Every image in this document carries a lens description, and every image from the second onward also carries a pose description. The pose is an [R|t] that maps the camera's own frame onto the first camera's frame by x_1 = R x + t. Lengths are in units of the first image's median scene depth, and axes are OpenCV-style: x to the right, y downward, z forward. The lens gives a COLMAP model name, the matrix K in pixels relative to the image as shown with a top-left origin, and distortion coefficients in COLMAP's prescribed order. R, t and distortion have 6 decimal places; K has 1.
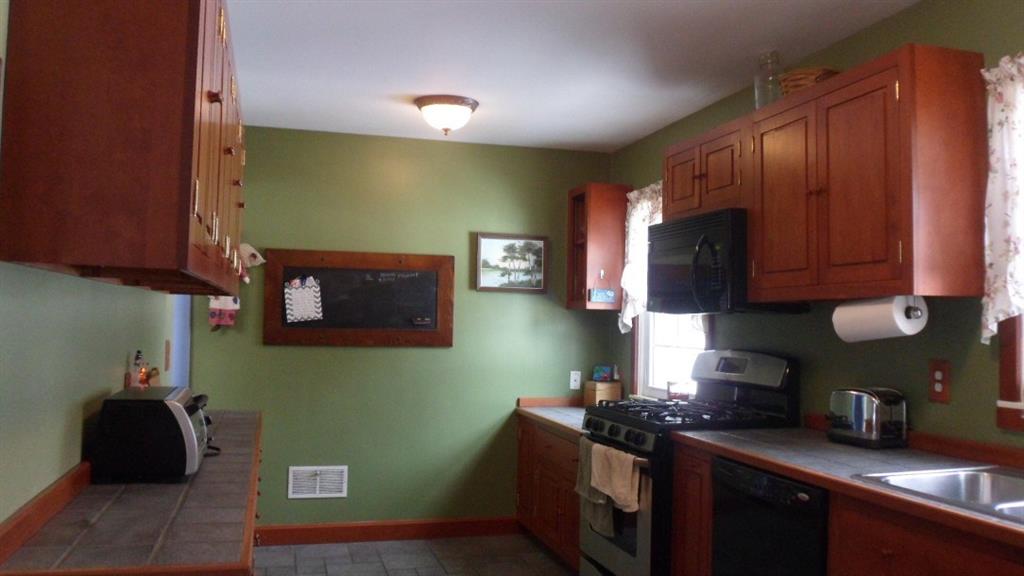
lens RADIAL K [[837.7, 0, 507.5], [0, 837.7, 294.7], [0, 0, 1]] dist [-0.056670, -0.015520]
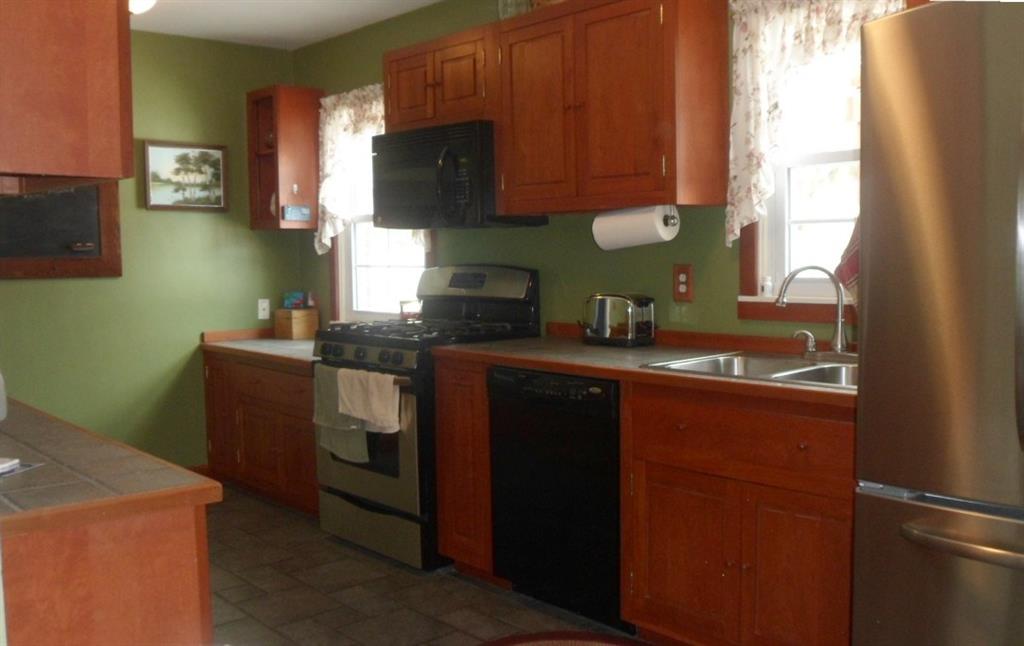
lens RADIAL K [[965.2, 0, 507.9], [0, 965.2, 321.9], [0, 0, 1]] dist [-0.022682, 0.000000]
pose [[0.897576, -0.059725, 0.436796, -0.179968], [0.012348, 0.993798, 0.110513, 0.007009], [-0.440687, -0.093800, 0.892747, -0.047479]]
